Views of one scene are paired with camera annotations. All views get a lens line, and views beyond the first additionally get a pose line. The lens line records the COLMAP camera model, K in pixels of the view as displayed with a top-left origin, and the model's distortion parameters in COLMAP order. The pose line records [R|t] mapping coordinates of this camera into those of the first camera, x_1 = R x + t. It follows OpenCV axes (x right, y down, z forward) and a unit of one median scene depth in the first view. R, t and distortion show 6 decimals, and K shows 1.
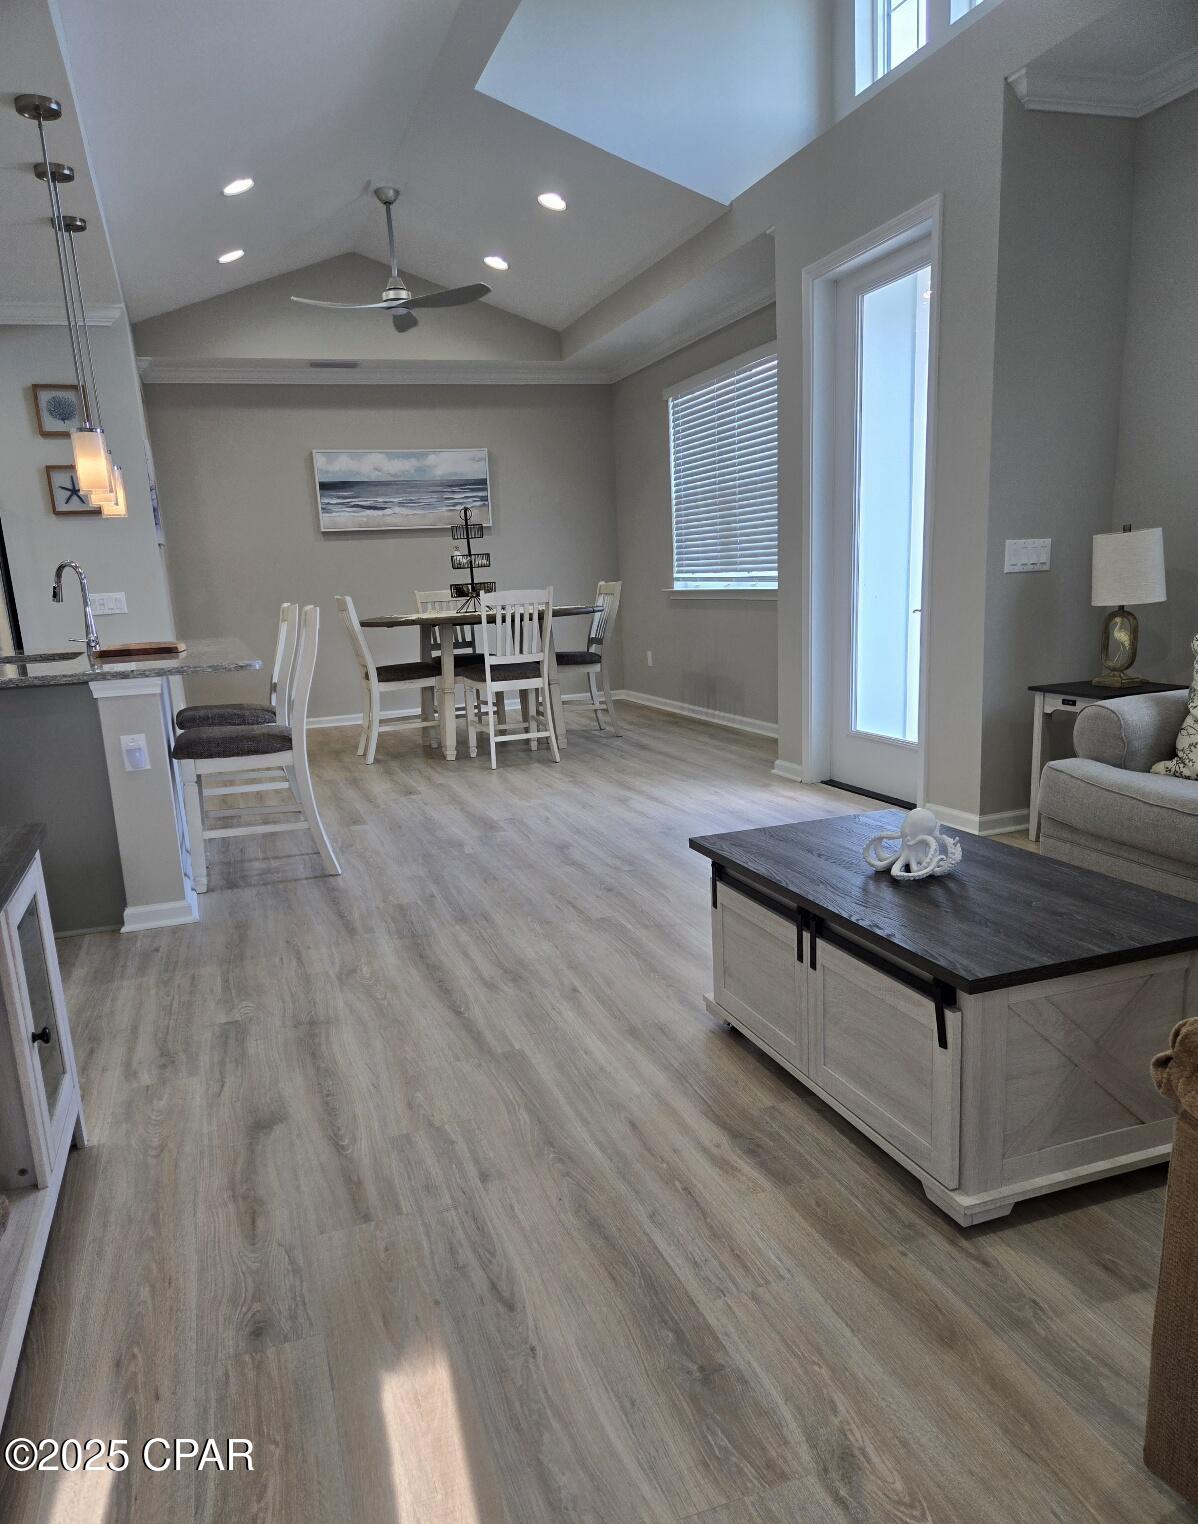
lens RADIAL K [[1112.8, 0, 594.4], [0, 1112.8, 841.2], [0, 0, 1]] dist [0.050493, -0.001437]
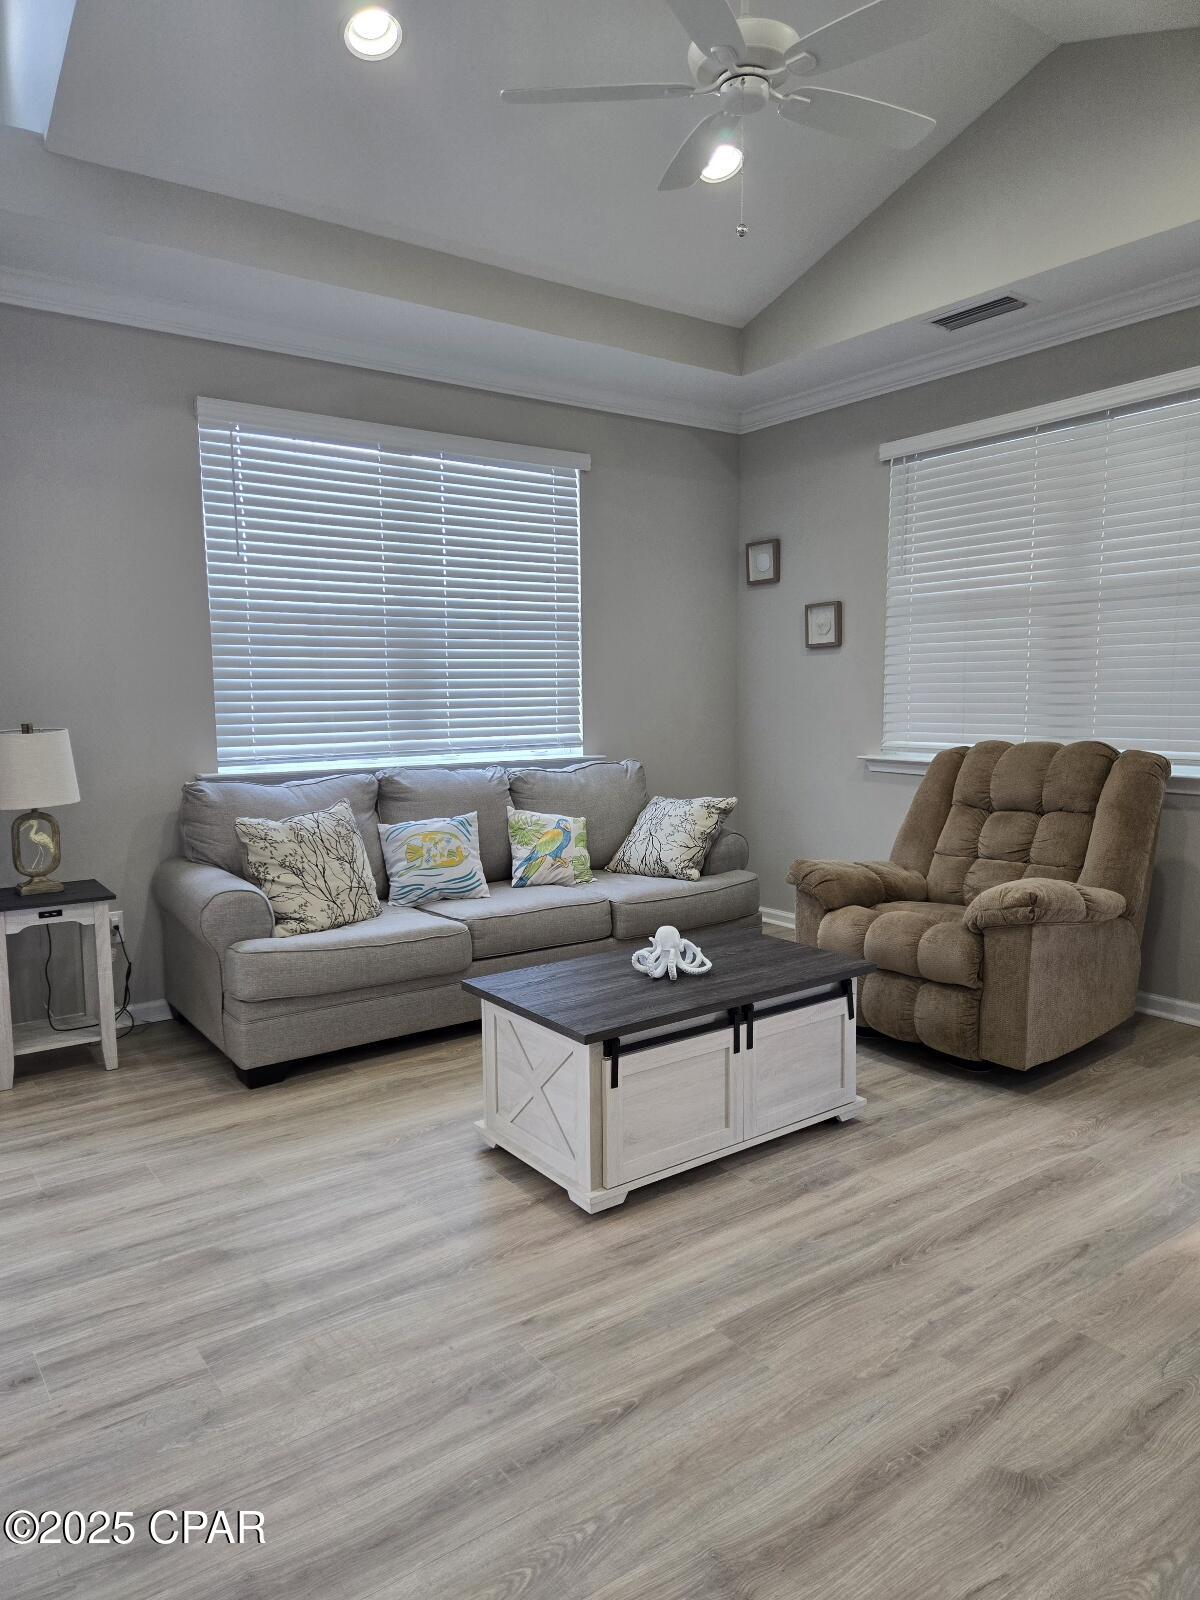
lens RADIAL K [[1092.3, 0, 600.0], [0, 1092.3, 800.0], [0, 0, 1]] dist [0.061628, -0.050967]
pose [[-0.314016, -0.044097, 0.948393, -0.686106], [0.249850, 0.959873, 0.127357, -0.268345], [-0.915952, 0.276948, -0.290398, 1.041684]]
